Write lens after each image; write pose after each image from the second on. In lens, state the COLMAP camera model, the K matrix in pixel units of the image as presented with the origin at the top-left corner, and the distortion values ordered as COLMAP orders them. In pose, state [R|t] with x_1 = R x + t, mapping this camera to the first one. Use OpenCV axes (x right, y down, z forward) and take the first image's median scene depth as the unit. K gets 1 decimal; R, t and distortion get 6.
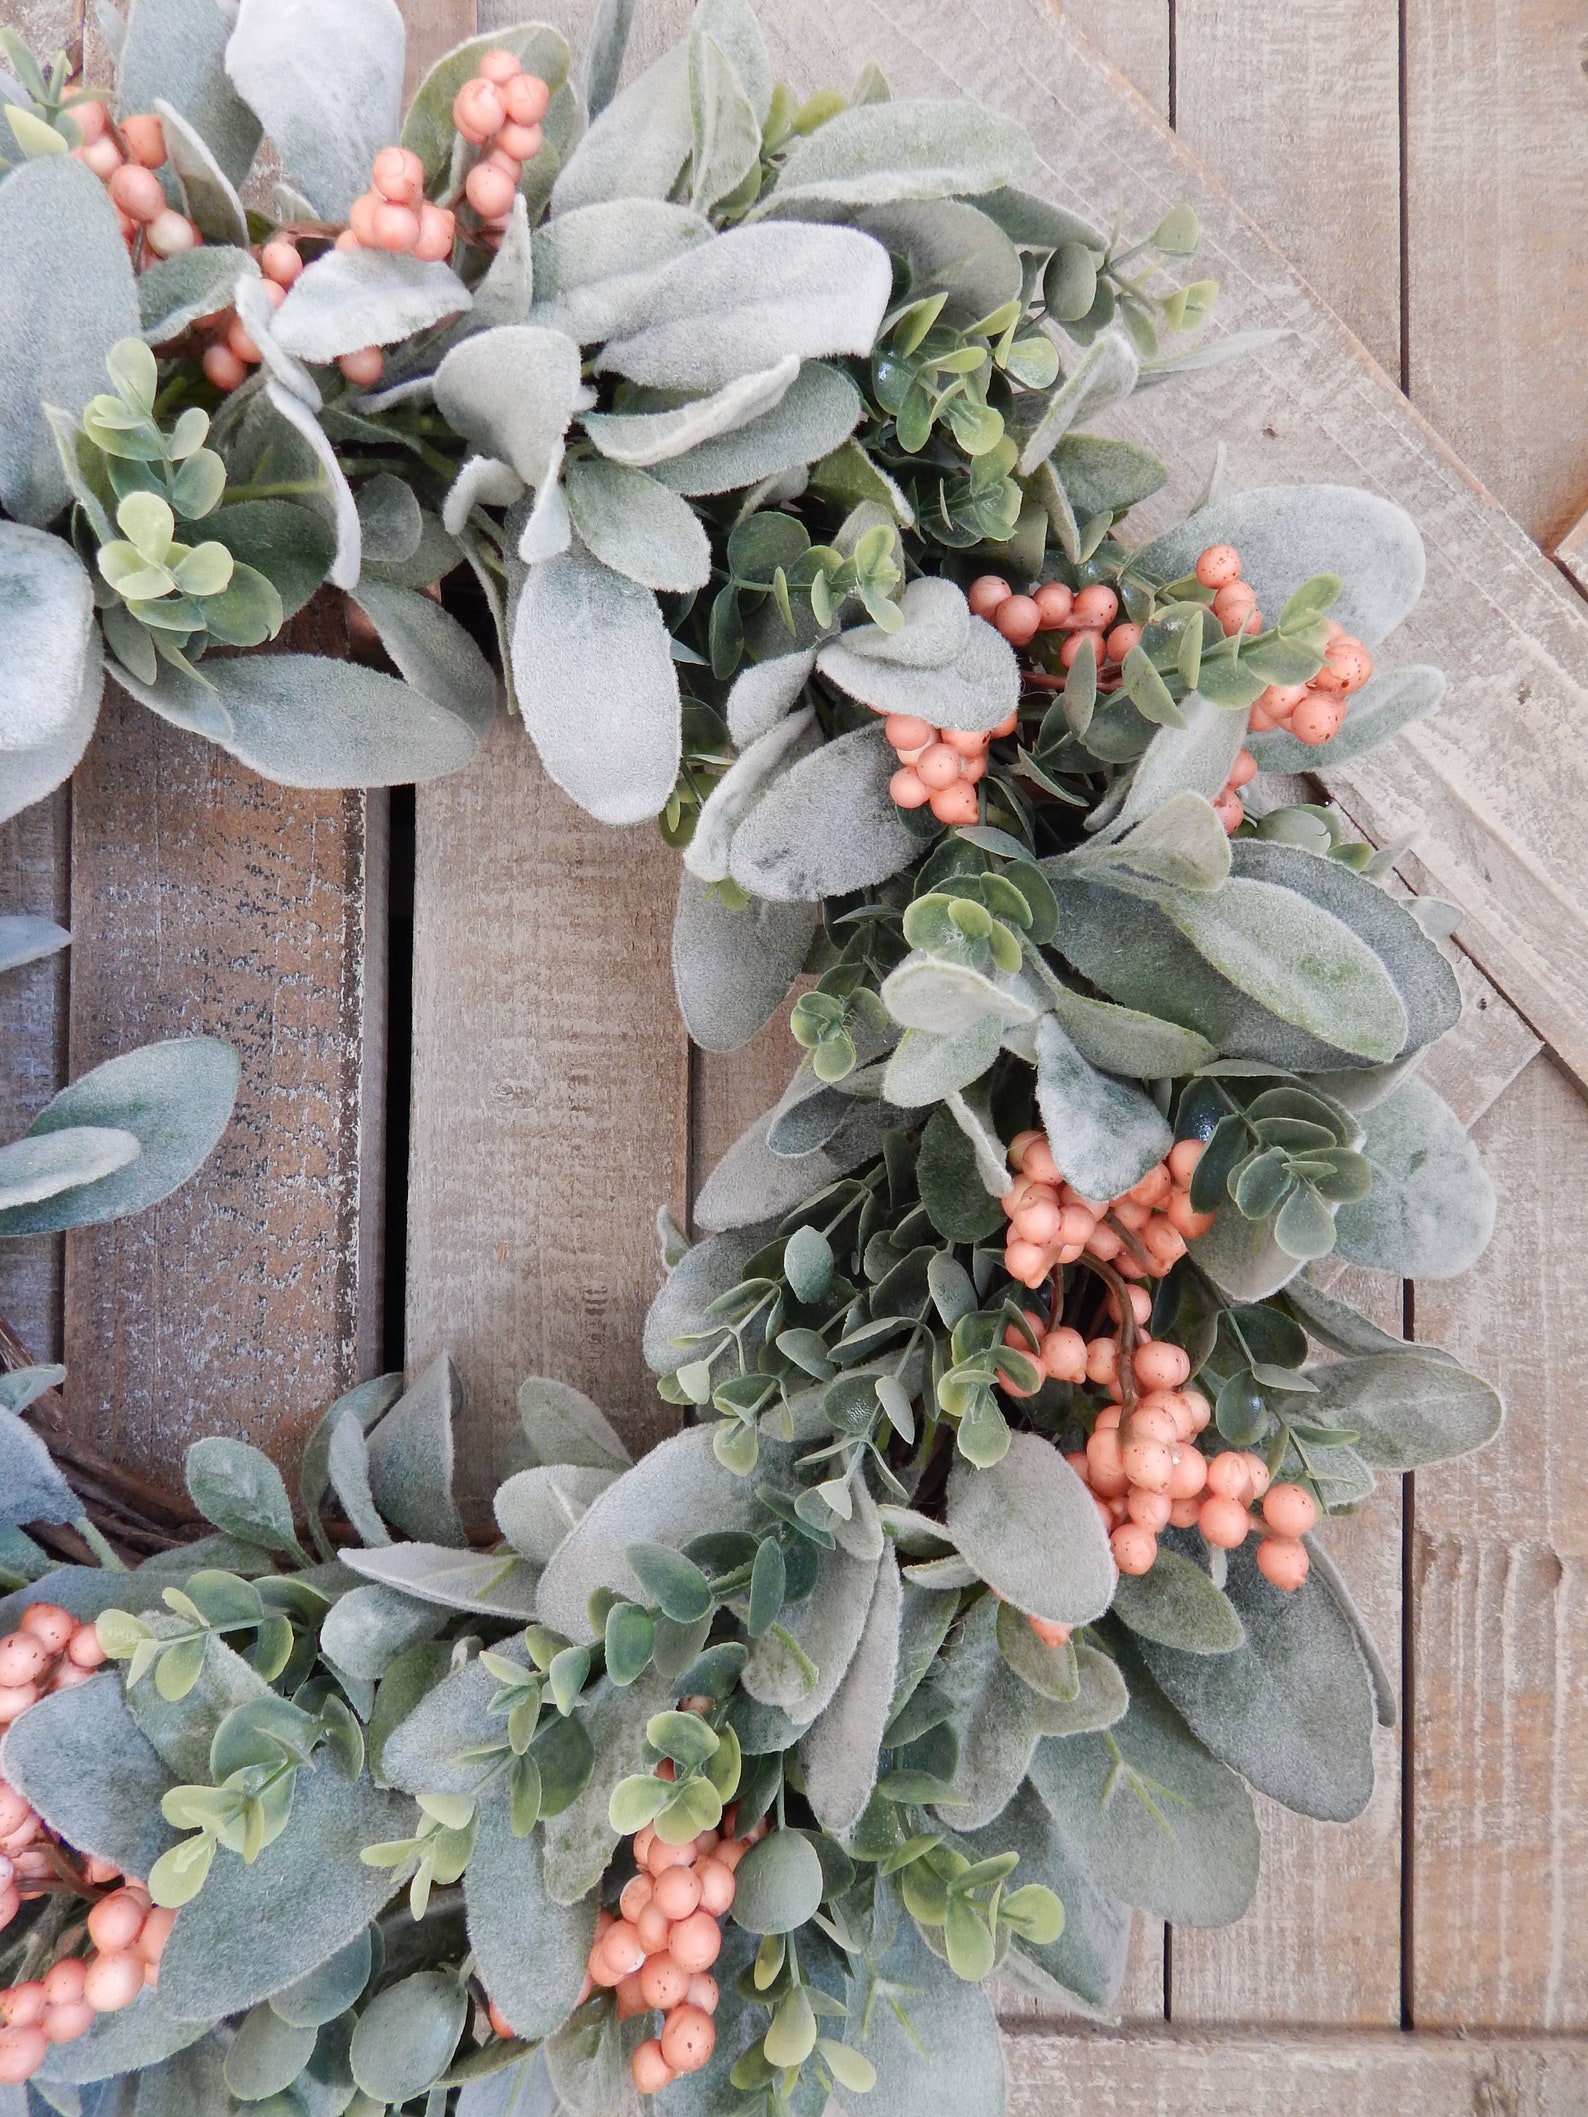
lens RADIAL K [[1307.0, 0, 794.0], [0, 1307.0, 1058.5], [0, 0, 1]] dist [-0.001070, -0.011050]
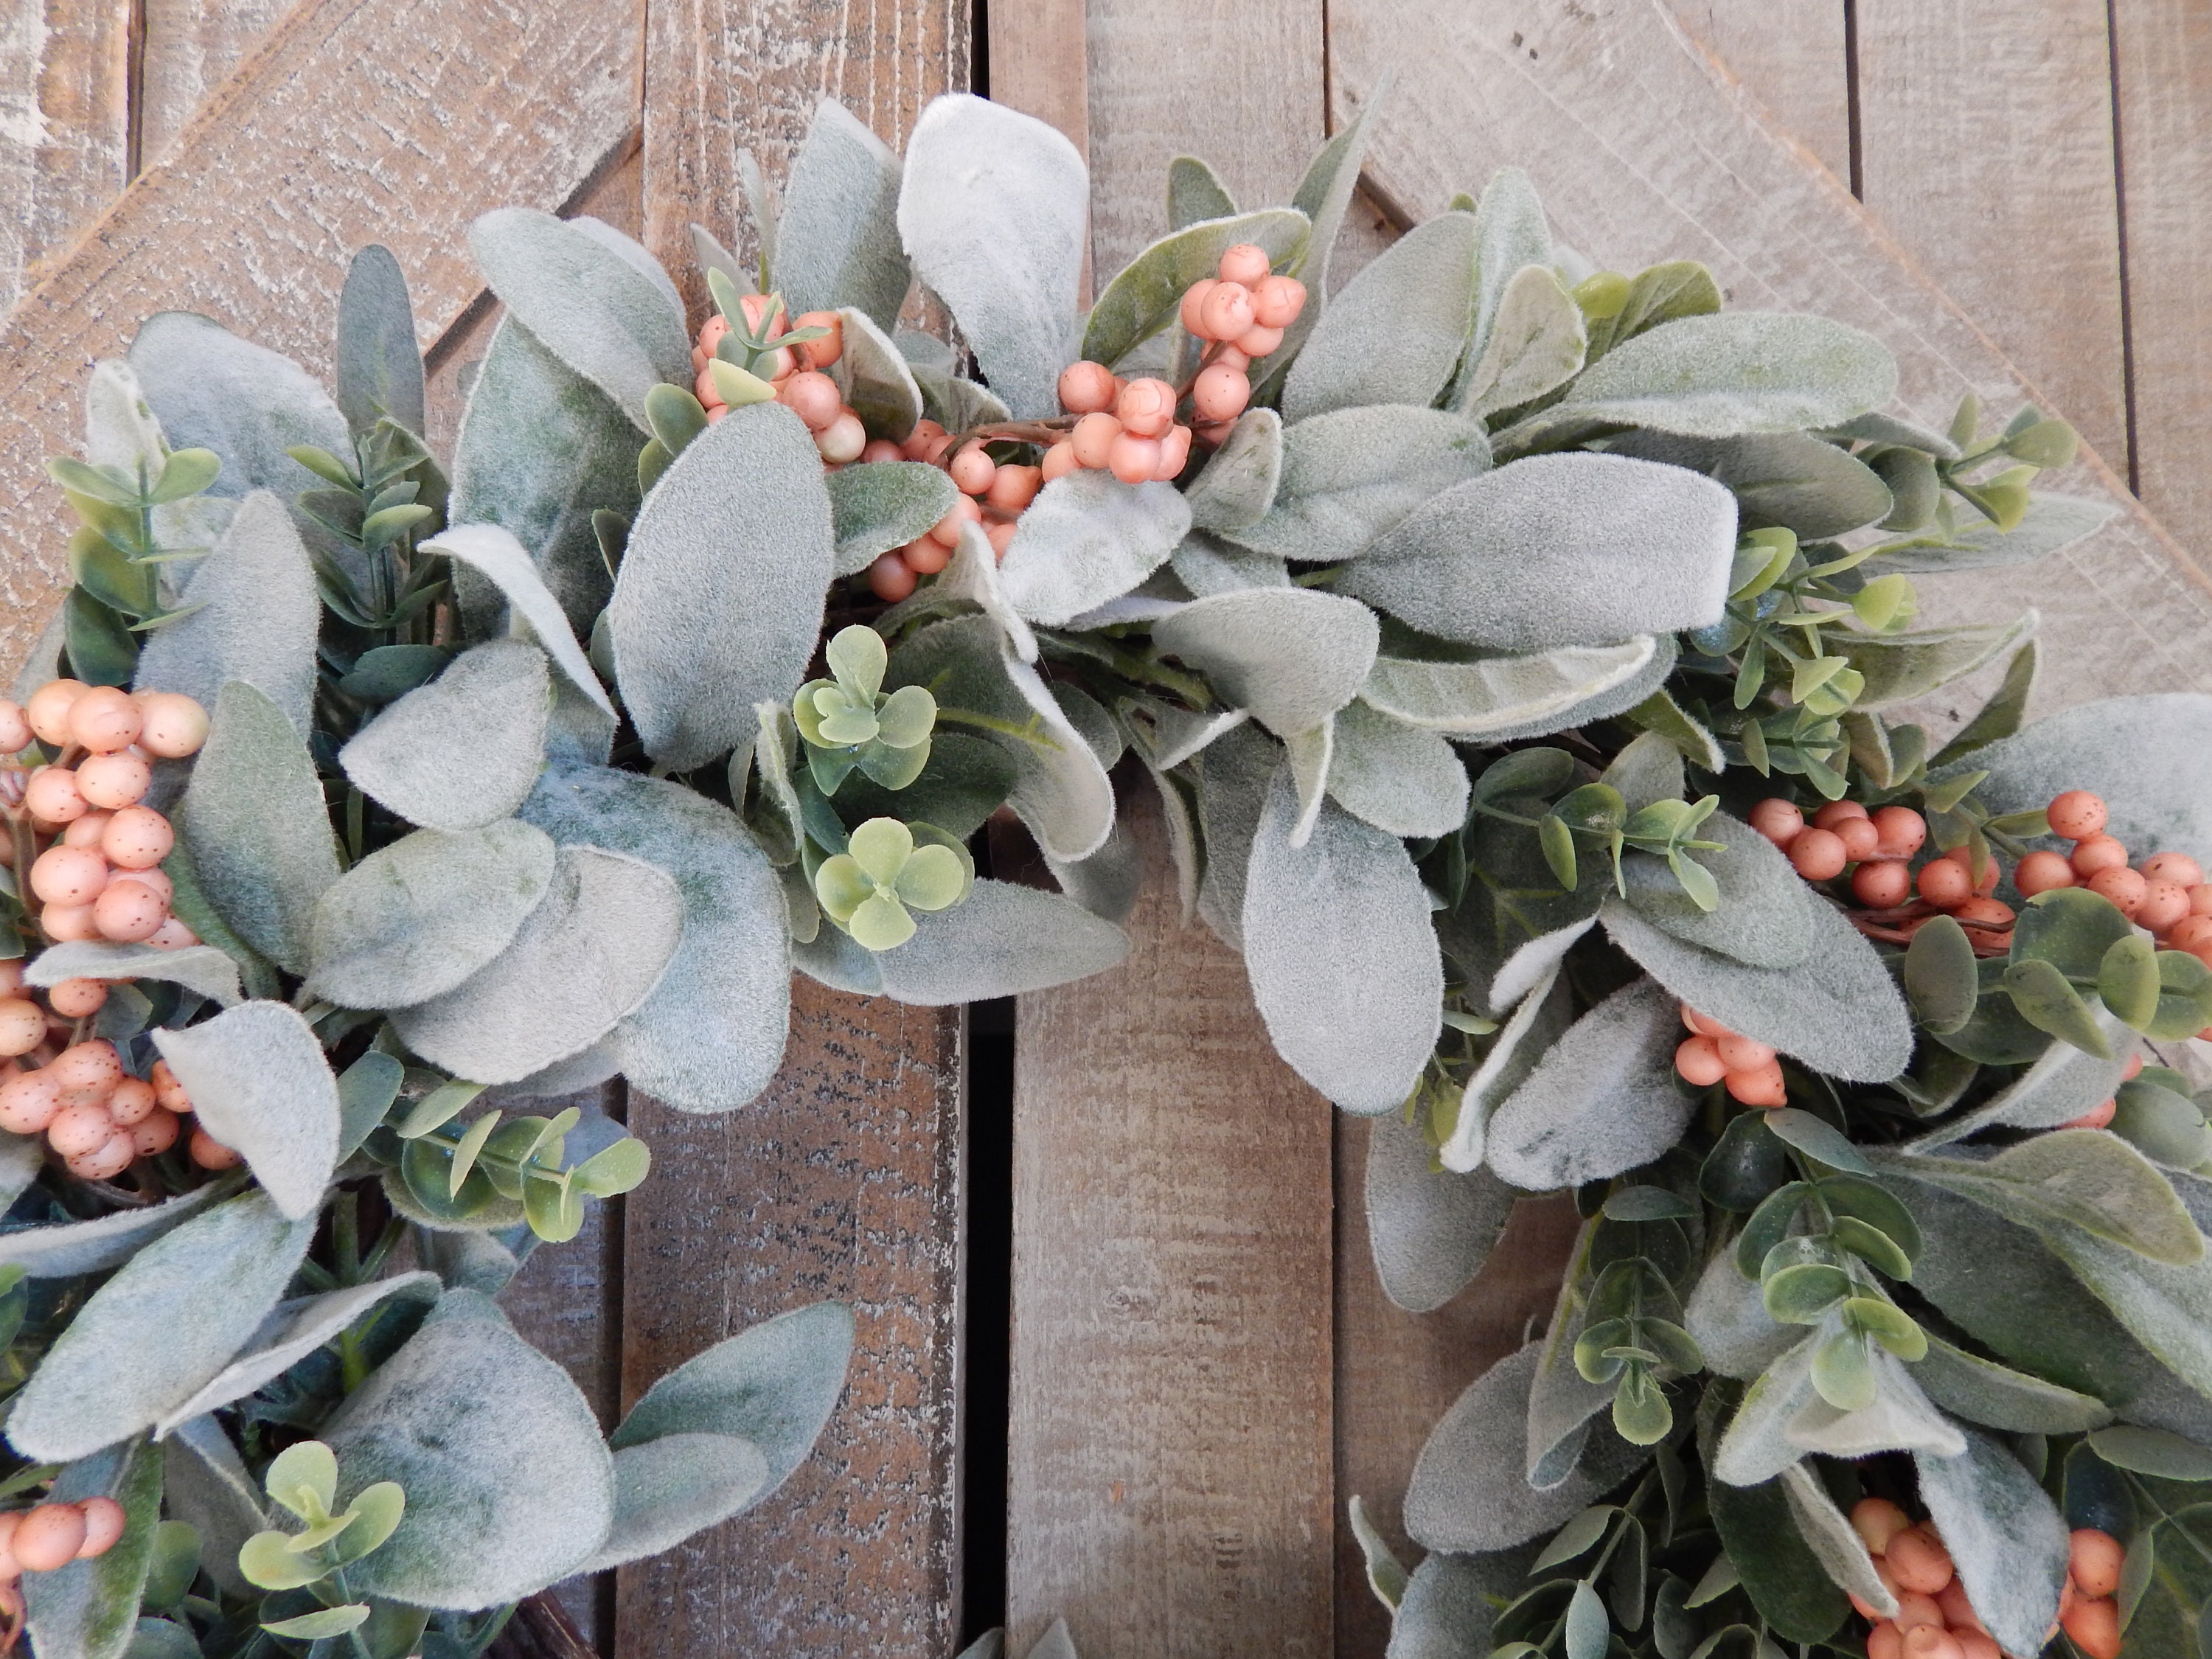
lens RADIAL K [[1365.6, 0, 1106.0], [0, 1365.6, 829.5], [0, 0, 1]] dist [-0.001070, -0.011050]
pose [[0.999931, -0.005405, -0.010464, -0.222079], [0.004873, 0.998725, -0.050242, -0.244359], [0.010722, 0.050188, 0.998682, 0.083245]]
